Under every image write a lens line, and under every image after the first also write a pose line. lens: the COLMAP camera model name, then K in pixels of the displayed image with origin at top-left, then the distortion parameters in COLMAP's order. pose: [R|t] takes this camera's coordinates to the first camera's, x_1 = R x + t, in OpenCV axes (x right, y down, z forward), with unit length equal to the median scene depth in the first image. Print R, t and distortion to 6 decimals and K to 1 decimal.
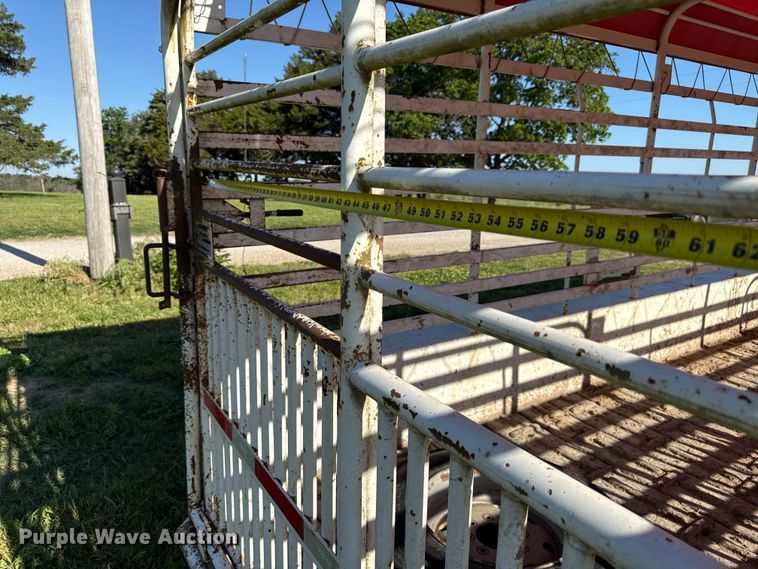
lens RADIAL K [[542.8, 0, 381.6], [0, 542.8, 282.8], [0, 0, 1]] dist [-0.003084, -0.000619]
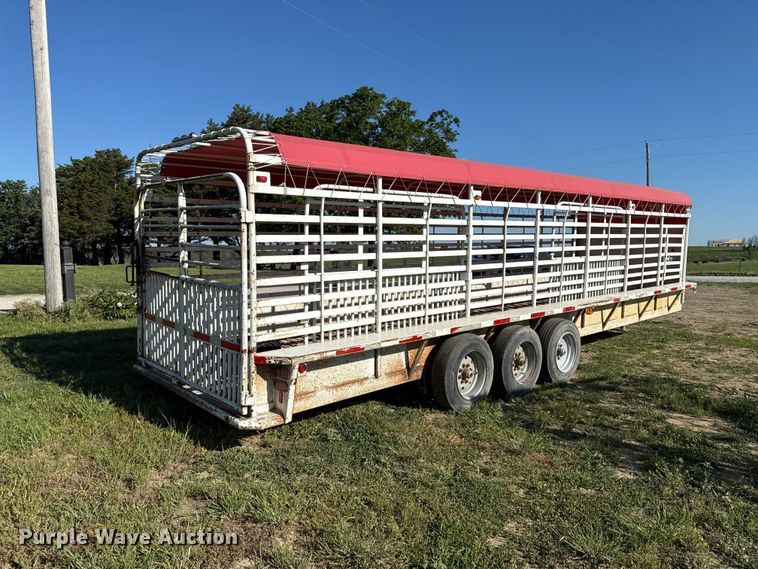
lens RADIAL K [[535.3, 0, 374.4], [0, 535.3, 287.0], [0, 0, 1]] dist [0.065607, -0.069281]
pose [[0.988159, -0.021310, 0.151943, 0.145514], [0.038729, 0.992883, -0.112620, 0.130094], [-0.148462, 0.117172, 0.981952, -0.649520]]
